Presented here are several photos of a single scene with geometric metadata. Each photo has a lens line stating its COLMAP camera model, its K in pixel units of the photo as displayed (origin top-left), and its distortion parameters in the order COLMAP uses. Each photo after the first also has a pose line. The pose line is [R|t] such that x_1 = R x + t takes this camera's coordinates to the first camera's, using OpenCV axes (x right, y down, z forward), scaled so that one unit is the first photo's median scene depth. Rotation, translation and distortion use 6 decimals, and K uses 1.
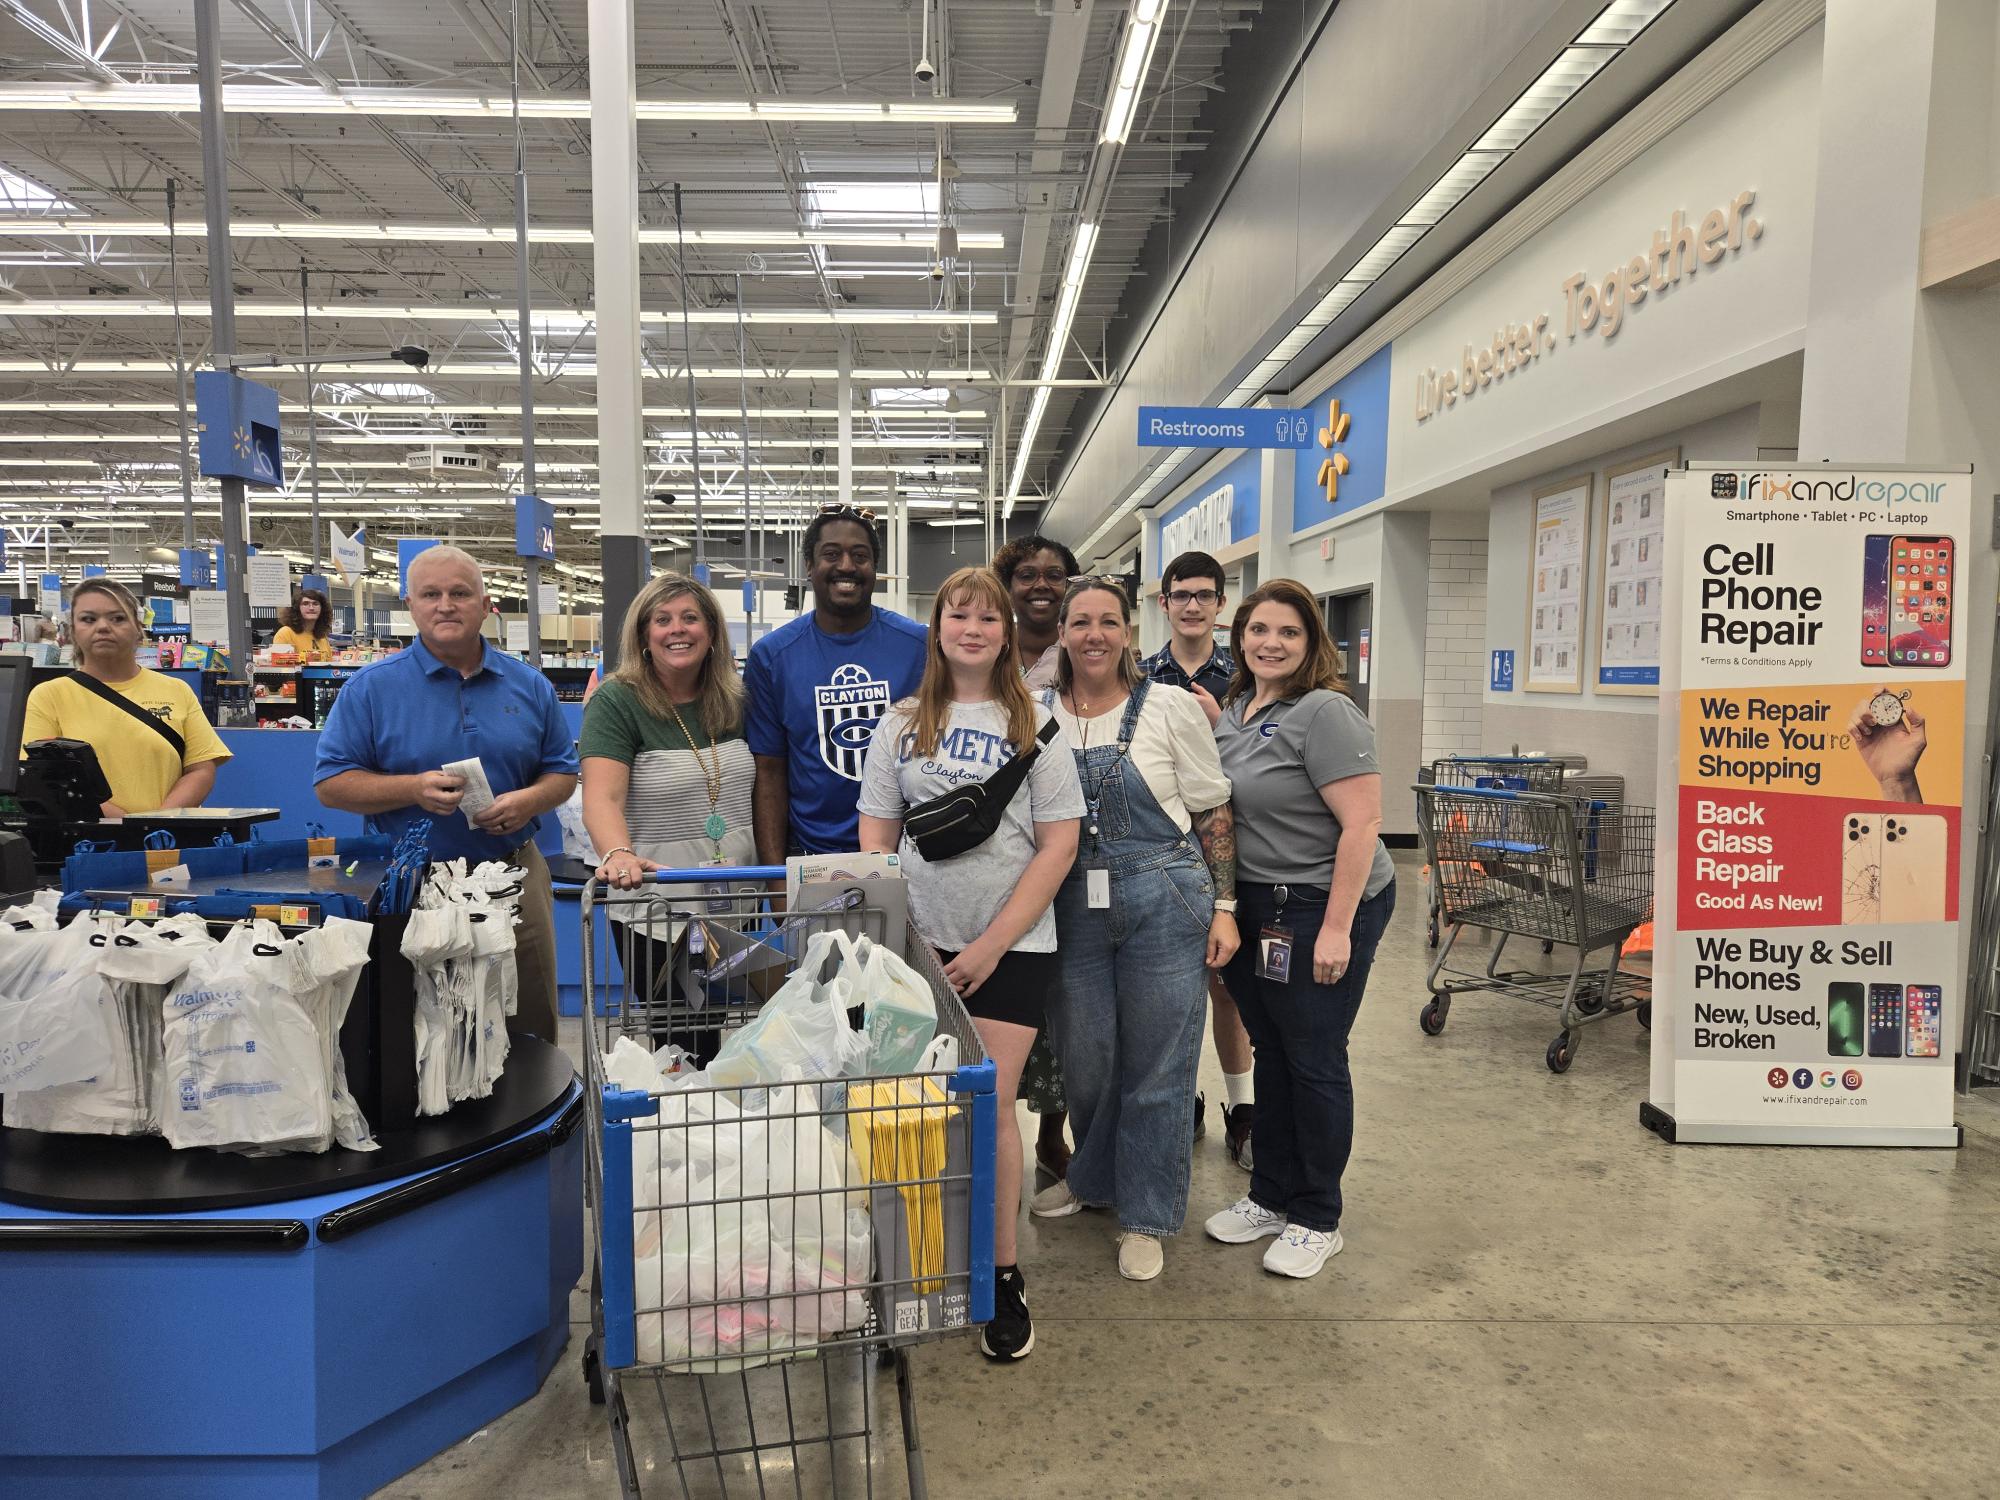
lens RADIAL K [[1325.0, 0, 1005.8], [0, 1325.0, 763.5], [0, 0, 1]] dist [0.088074, -0.076100]
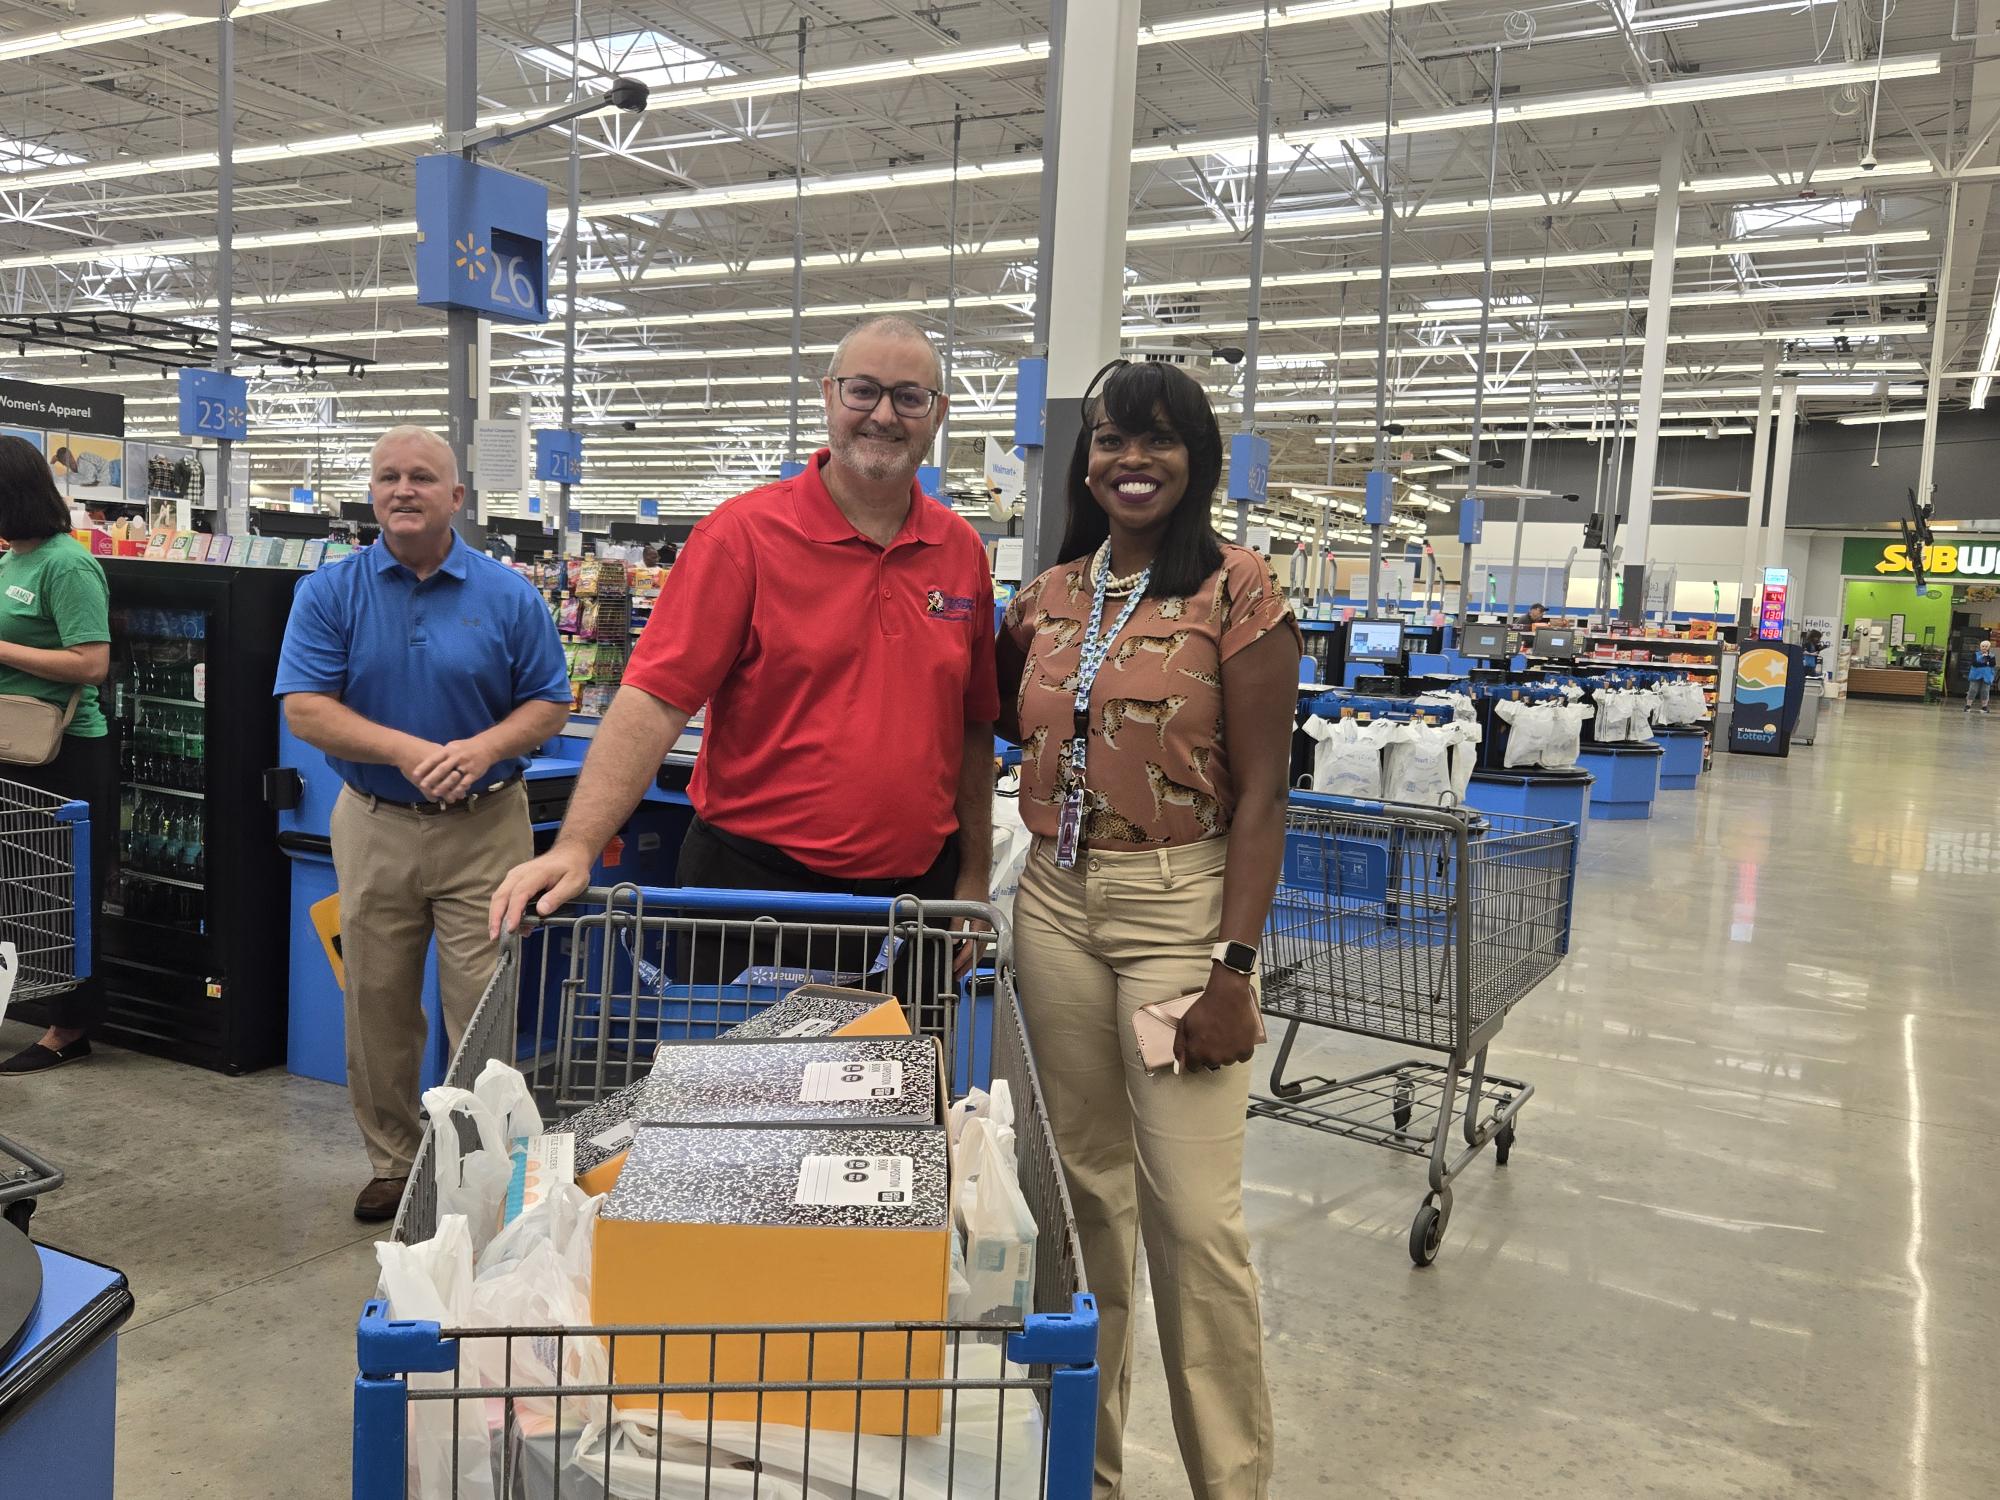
lens RADIAL K [[1716.6, 0, 968.1], [0, 1716.6, 756.7], [0, 0, 1]] dist [0.107820, -0.121667]
pose [[0.862661, 0.077844, -0.499757, 0.047226], [-0.076934, 0.996783, 0.022462, -0.005723], [0.499898, 0.019071, 0.865874, 0.119858]]
